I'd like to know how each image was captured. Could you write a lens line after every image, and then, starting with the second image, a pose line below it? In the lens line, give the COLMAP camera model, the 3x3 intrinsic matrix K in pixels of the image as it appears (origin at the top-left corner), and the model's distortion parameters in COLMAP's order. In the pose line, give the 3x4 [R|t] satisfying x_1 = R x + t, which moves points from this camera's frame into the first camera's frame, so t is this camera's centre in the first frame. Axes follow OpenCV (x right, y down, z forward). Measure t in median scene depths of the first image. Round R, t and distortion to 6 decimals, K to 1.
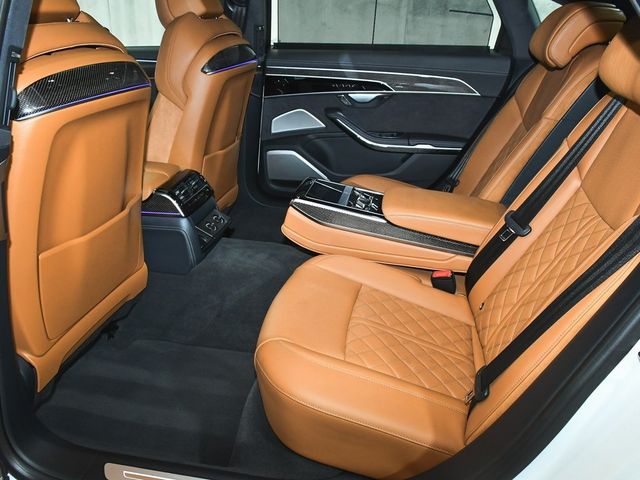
lens RADIAL K [[538.9, 0, 320.0], [0, 538.9, 240.0], [0, 0, 1]] dist [-0.030853, 0.001856]
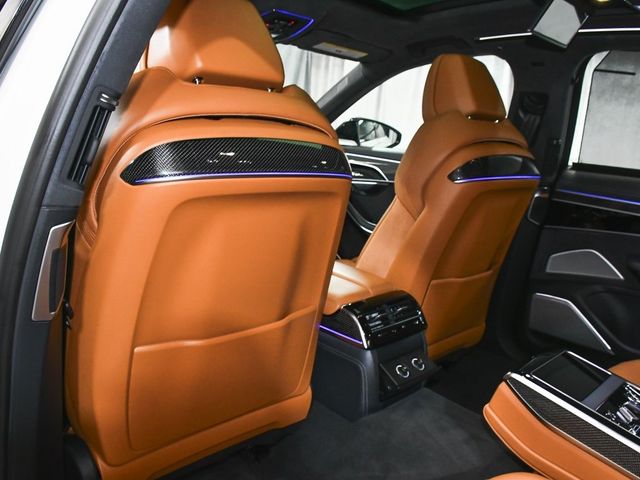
lens RADIAL K [[538.9, 0, 320.0], [0, 538.9, 240.0], [0, 0, 1]] dist [-0.030853, 0.001856]
pose [[0.822762, 0.188144, -0.536344, 0.067158], [-0.298461, 0.946072, -0.125971, -0.064192], [0.483720, 0.263722, 0.834546, 0.249359]]
